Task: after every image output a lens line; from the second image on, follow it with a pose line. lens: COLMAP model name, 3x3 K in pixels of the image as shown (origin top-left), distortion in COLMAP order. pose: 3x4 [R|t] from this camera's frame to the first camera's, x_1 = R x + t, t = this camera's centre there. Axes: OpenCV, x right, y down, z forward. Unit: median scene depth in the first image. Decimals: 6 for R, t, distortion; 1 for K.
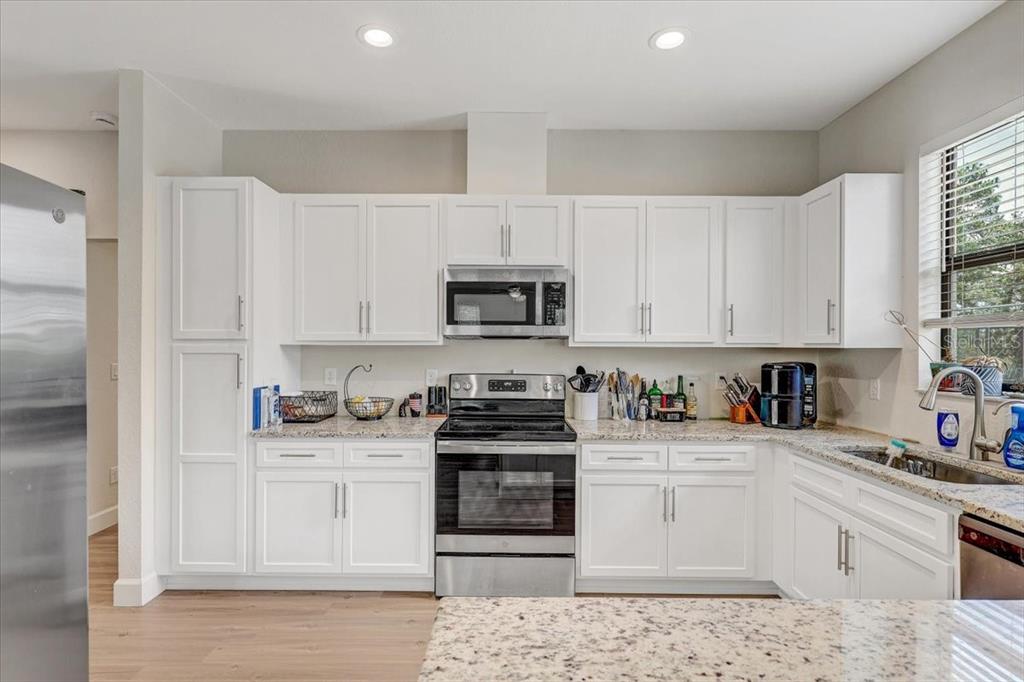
lens RADIAL K [[499.8, 0, 499.7], [0, 499.8, 345.1], [0, 0, 1]] dist [0.000427, -0.000084]
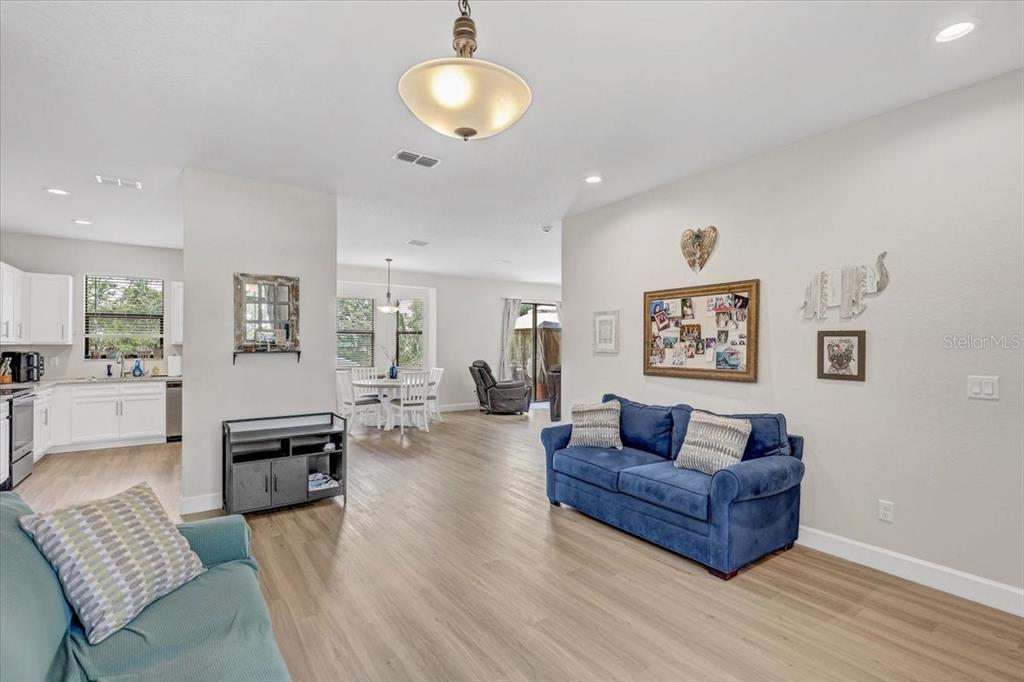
lens RADIAL K [[467.8, 0, 517.1], [0, 467.8, 344.8], [0, 0, 1]] dist [0.001836, 0.000058]
pose [[-0.578800, -0.009036, 0.815419, -2.671341], [-0.006645, 0.999958, 0.006364, -0.024880], [-0.815442, -0.001735, -0.578836, 0.539755]]
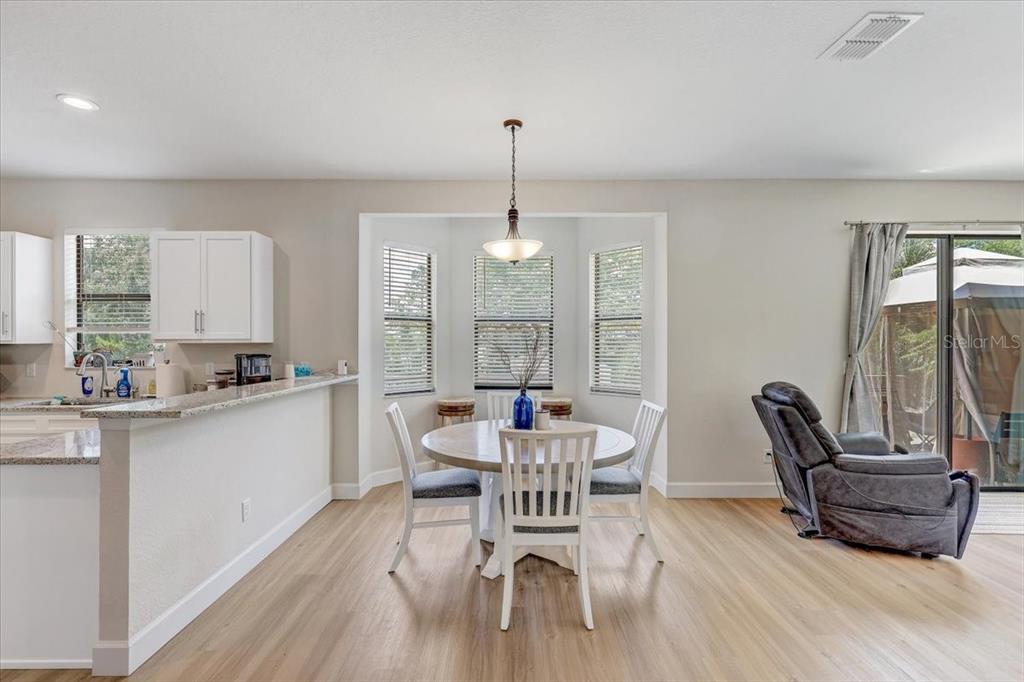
lens RADIAL K [[467.8, 0, 517.1], [0, 467.8, 344.8], [0, 0, 1]] dist [0.001836, 0.000058]
pose [[-0.023726, -0.007855, 0.999688, -0.843812], [-0.001563, 0.999968, 0.007820, -0.005413], [-0.999717, -0.001377, -0.023738, -0.547467]]
